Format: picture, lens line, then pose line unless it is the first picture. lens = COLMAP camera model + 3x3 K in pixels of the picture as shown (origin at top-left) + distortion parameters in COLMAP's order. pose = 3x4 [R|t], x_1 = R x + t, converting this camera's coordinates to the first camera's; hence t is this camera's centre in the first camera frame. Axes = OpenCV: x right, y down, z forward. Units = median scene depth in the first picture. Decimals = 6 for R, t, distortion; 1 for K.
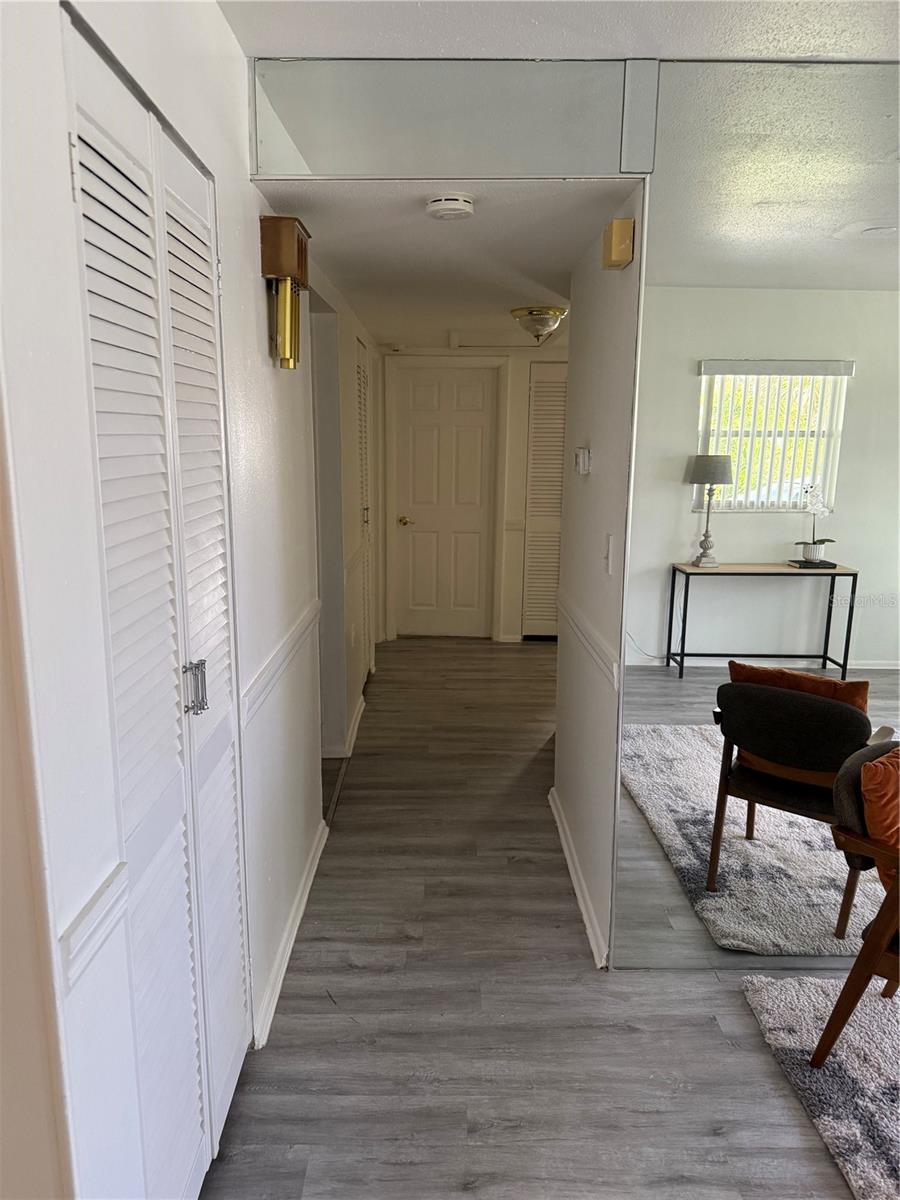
lens RADIAL K [[853.5, 0, 452.4], [0, 853.5, 605.4], [0, 0, 1]] dist [0.014384, -0.018175]
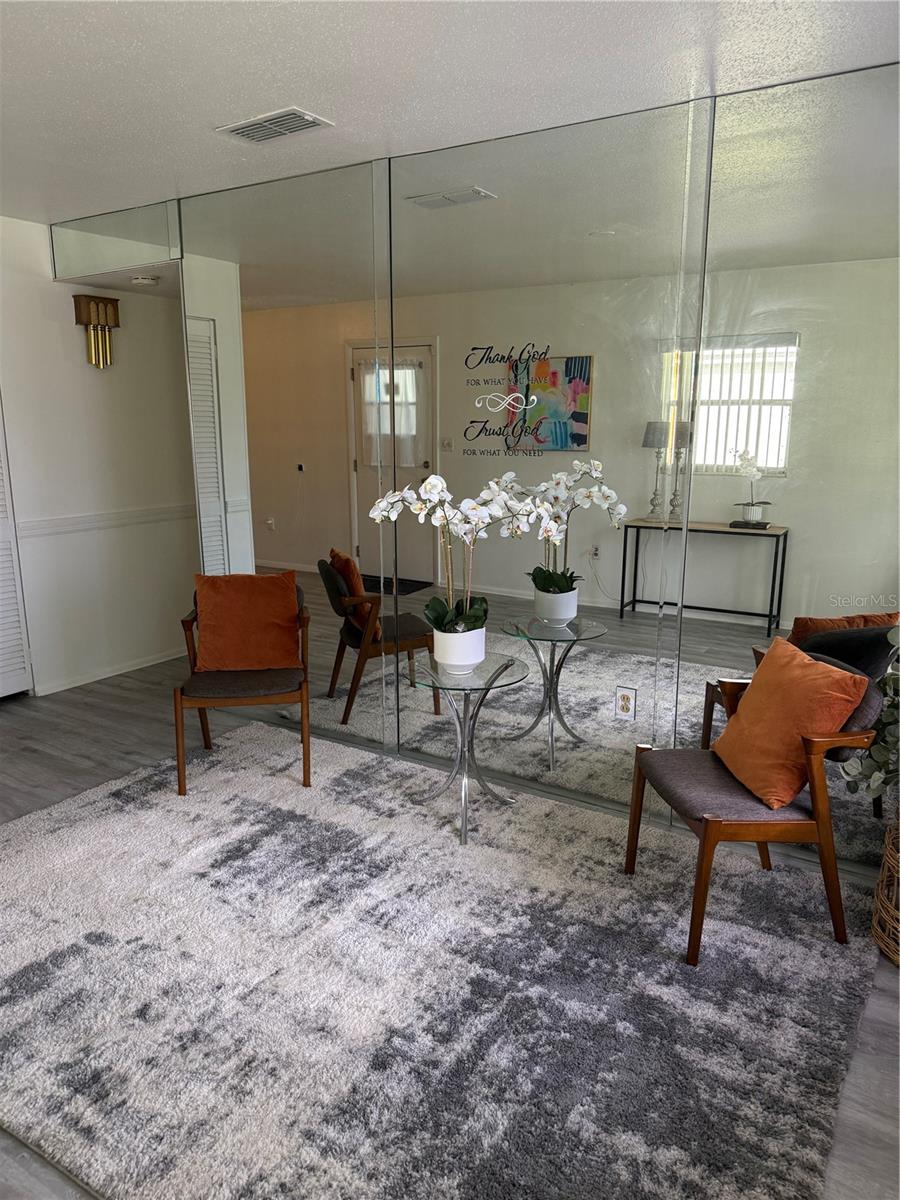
lens RADIAL K [[853.5, 0, 452.4], [0, 853.5, 605.4], [0, 0, 1]] dist [0.014384, -0.018175]
pose [[0.840471, 0.109019, -0.530777, 1.749746], [-0.097151, 0.993996, 0.050327, 0.085926], [0.533077, 0.009267, 0.846016, -0.257422]]
